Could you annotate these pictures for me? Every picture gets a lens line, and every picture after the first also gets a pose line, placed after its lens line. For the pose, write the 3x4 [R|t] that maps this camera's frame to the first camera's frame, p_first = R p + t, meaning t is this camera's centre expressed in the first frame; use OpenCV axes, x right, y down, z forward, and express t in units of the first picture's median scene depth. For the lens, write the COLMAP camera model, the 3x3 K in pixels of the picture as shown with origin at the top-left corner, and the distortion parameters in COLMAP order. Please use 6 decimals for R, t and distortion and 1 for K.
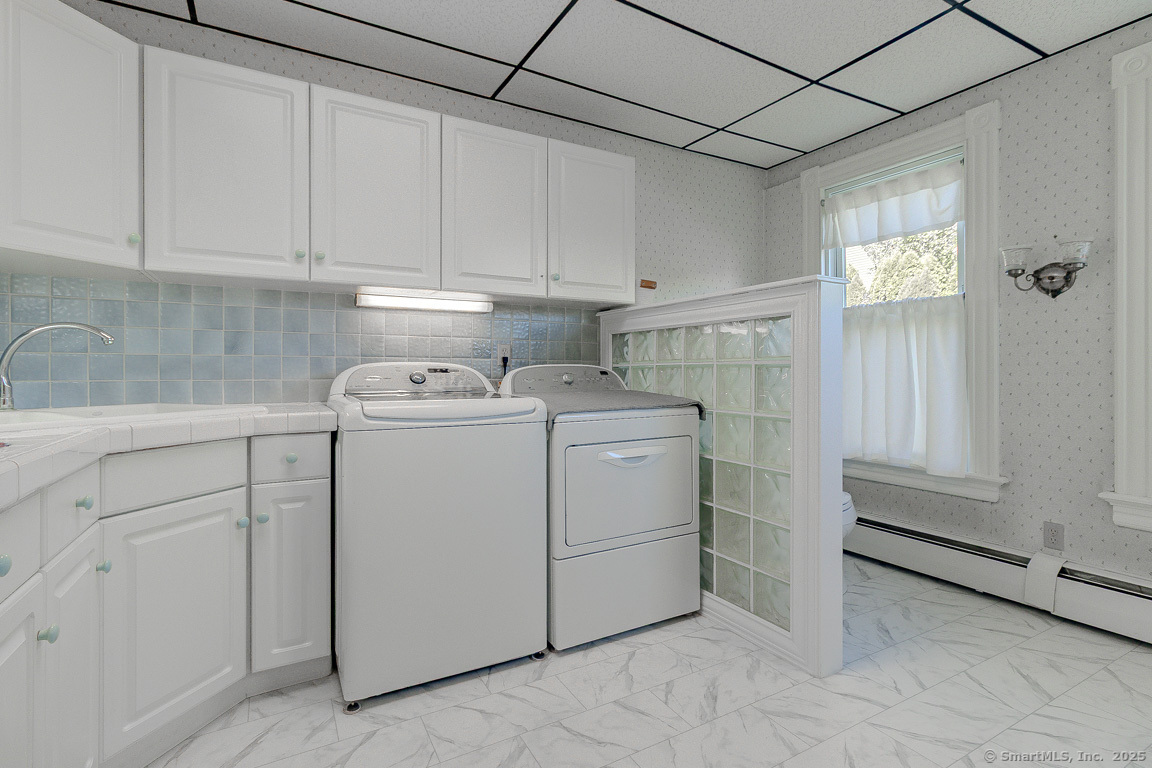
lens RADIAL K [[547.3, 0, 573.9], [0, 547.3, 374.9], [0, 0, 1]] dist [0.000473, 0.006038]
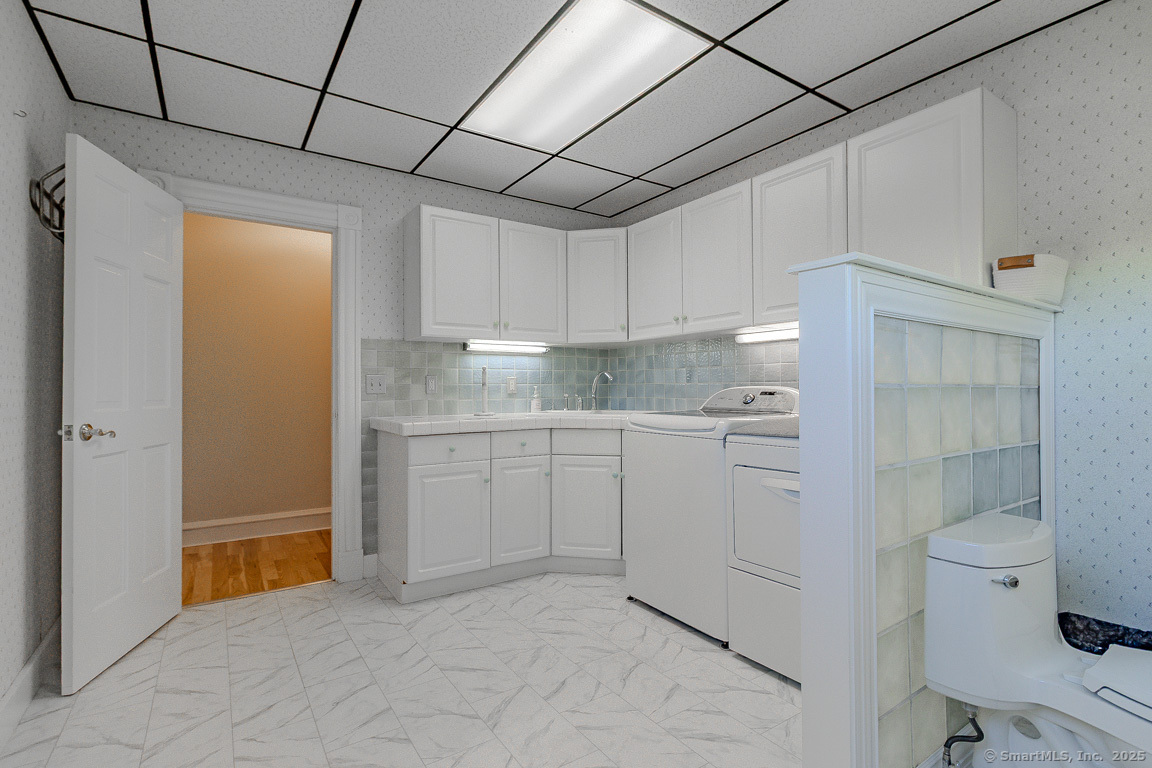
lens RADIAL K [[548.0, 0, 576.0], [0, 548.0, 384.0], [0, 0, 1]] dist [0.045428, 0.000067]
pose [[0.083756, -0.012729, -0.996405, 1.056711], [-0.006951, 0.999887, -0.013358, -0.010853], [0.996462, 0.008045, 0.083658, 0.594370]]
